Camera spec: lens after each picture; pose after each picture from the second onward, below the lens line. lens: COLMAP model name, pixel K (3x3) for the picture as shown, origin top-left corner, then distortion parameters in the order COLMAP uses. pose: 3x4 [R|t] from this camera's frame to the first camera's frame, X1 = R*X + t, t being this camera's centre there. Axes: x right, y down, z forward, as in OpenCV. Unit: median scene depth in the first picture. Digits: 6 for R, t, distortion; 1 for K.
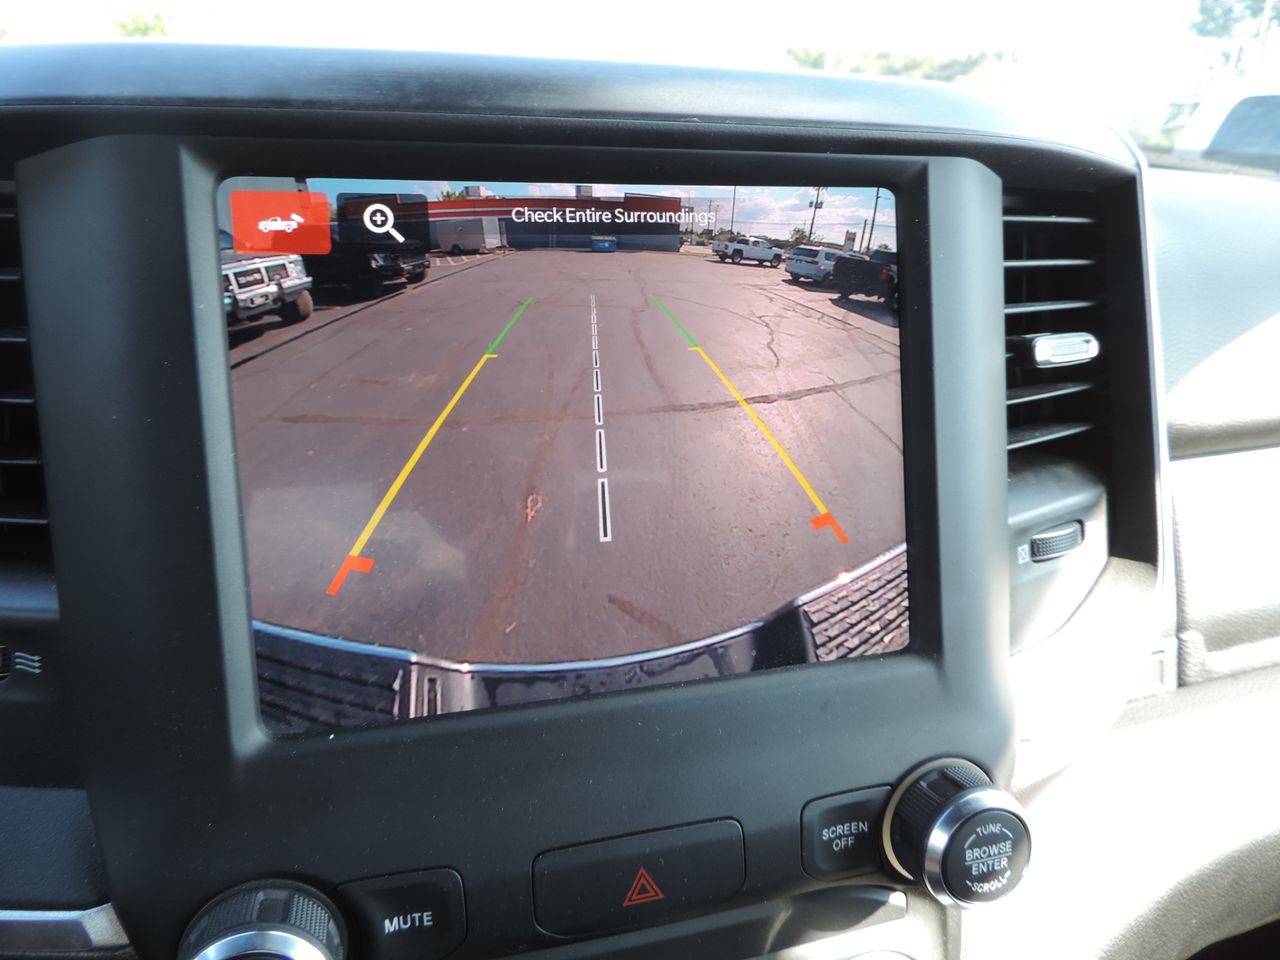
lens RADIAL K [[910.3, 0, 652.4], [0, 910.3, 487.3], [0, 0, 1]] dist [-0.007460, 0.009447]
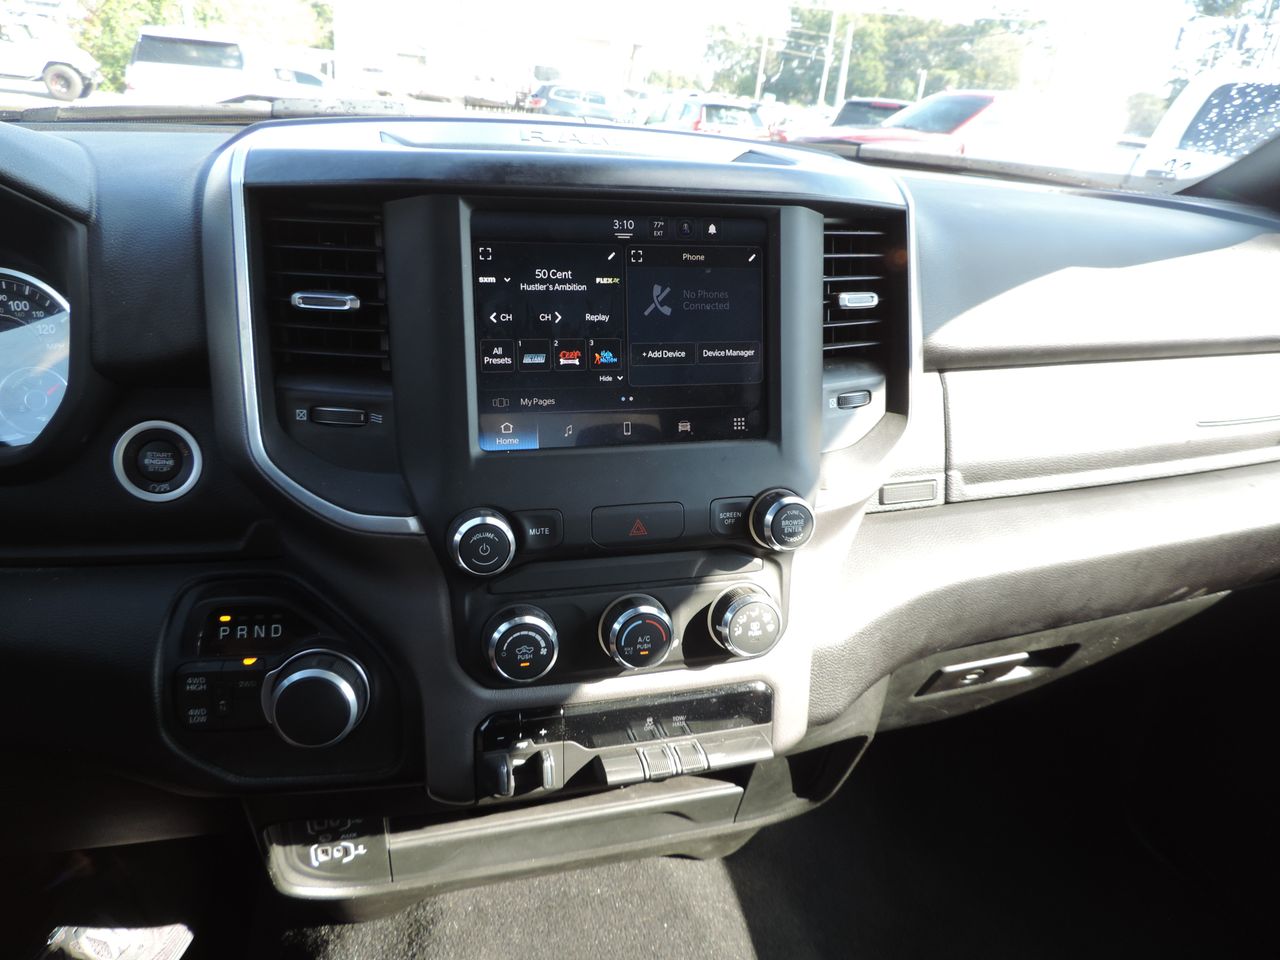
lens RADIAL K [[910.3, 0, 656.2], [0, 910.3, 496.2], [0, 0, 1]] dist [-0.007460, 0.009447]
pose [[0.999355, 0.030849, 0.018376, -0.008339], [-0.031711, 0.998314, 0.048626, 0.199294], [-0.016845, -0.049178, 0.998648, -1.029211]]
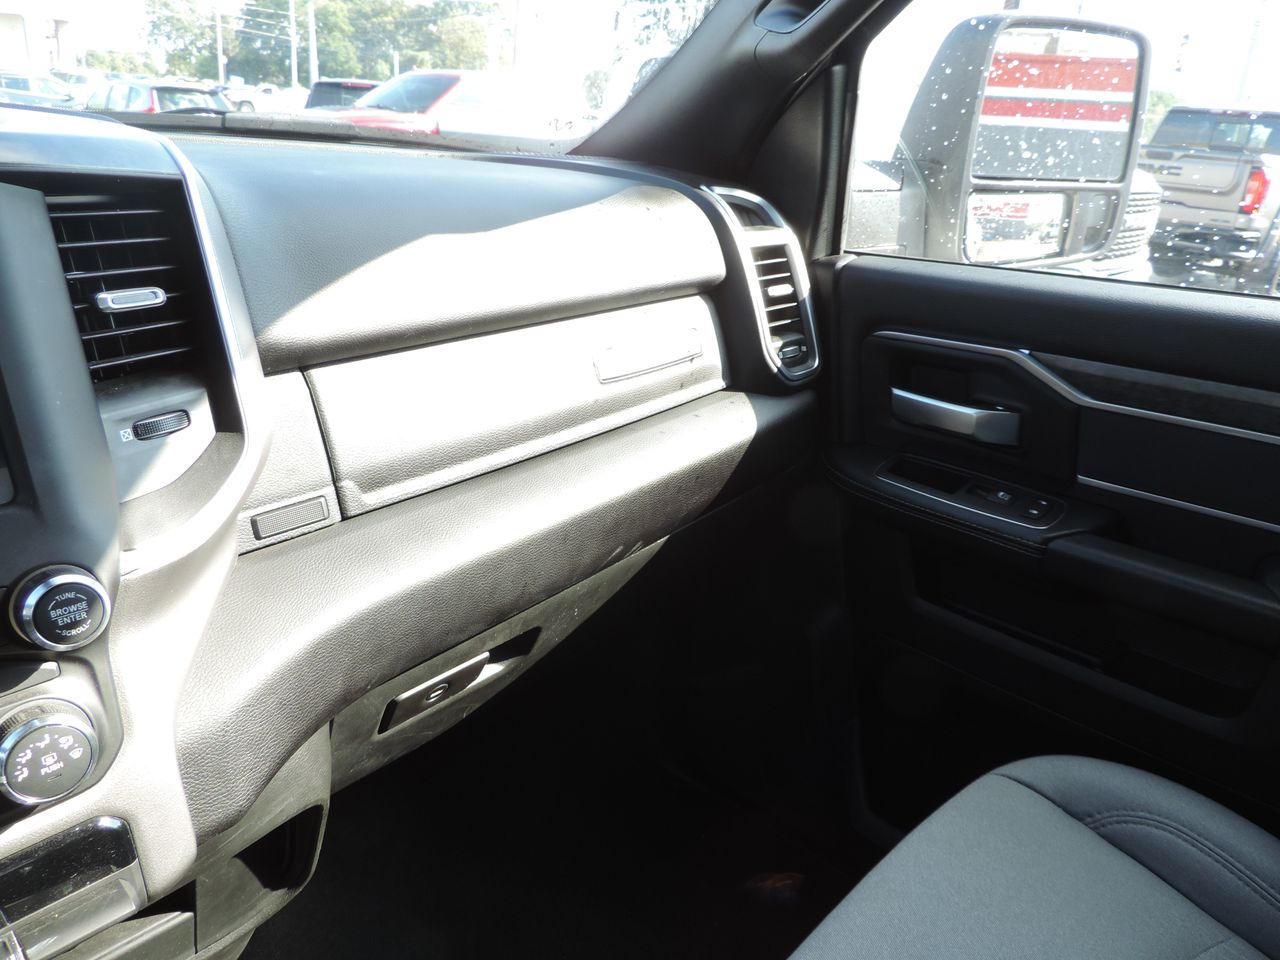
lens RADIAL K [[910.3, 0, 640.5], [0, 910.3, 489.4], [0, 0, 1]] dist [-0.007460, 0.009447]
pose [[0.876507, -0.171595, 0.449767, 0.481036], [0.148644, 0.985129, 0.086168, 0.165413], [-0.457865, -0.008672, 0.888979, -0.785591]]
